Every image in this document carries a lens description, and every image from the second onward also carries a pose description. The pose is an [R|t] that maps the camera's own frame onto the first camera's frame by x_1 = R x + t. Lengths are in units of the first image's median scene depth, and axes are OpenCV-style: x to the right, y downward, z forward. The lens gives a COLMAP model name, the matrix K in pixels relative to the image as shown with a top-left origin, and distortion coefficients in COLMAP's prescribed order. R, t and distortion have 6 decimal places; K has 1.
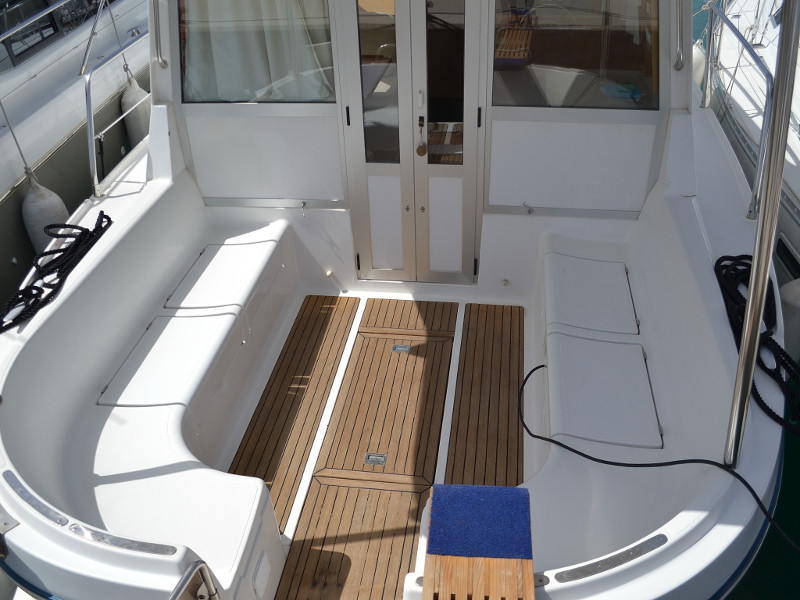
lens RADIAL K [[629.9, 0, 386.6], [0, 629.9, 265.9], [0, 0, 1]] dist [-0.046051, -0.002709]
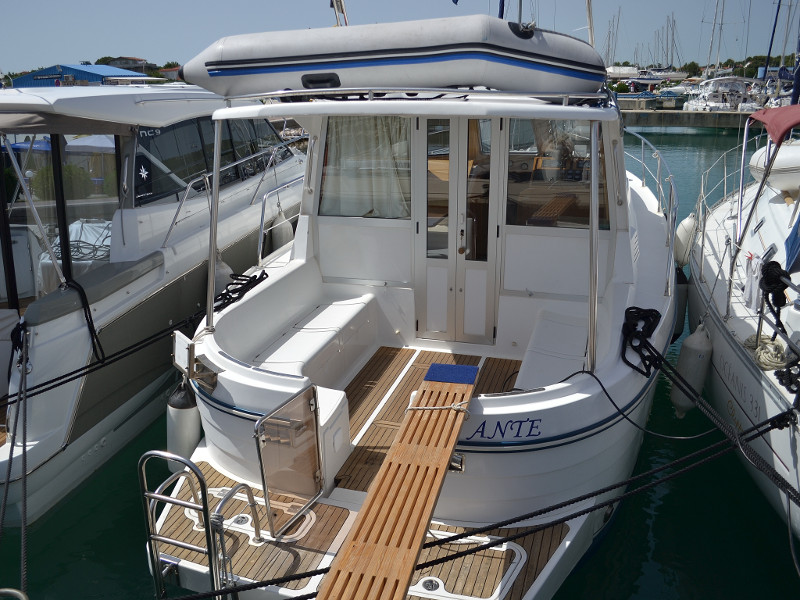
lens RADIAL K [[568.0, 0, 400.0], [0, 568.0, 300.0], [0, 0, 1]] dist [-0.034692, 0.000002]
pose [[0.990121, 0.072107, -0.120252, 0.080825], [-0.097026, 0.971482, -0.216352, 0.255623], [0.101222, 0.225882, 0.968881, -0.369079]]
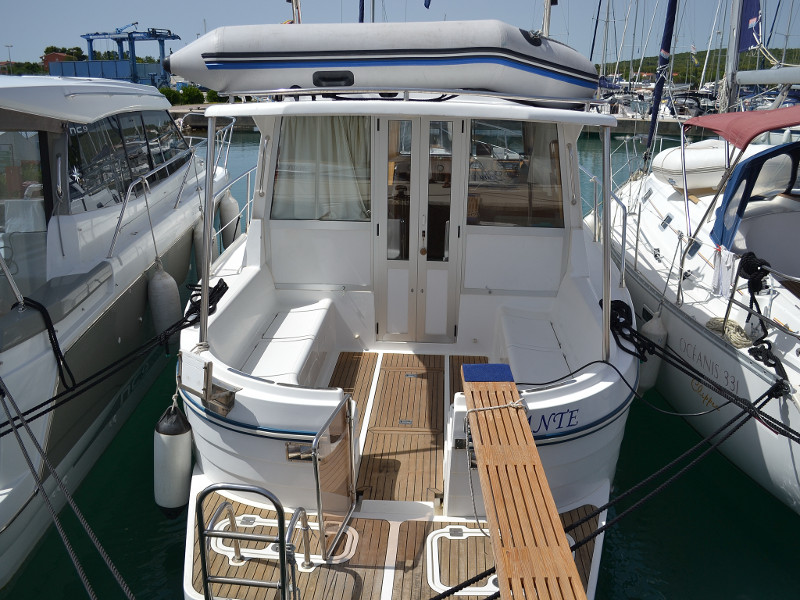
lens RADIAL K [[568.0, 0, 400.0], [0, 568.0, 300.0], [0, 0, 1]] dist [-0.034692, 0.000002]
pose [[0.994414, 0.023207, 0.102969, -0.145066], [0.001081, 0.973241, -0.229786, 0.261353], [-0.105547, 0.228613, 0.967779, -0.358306]]
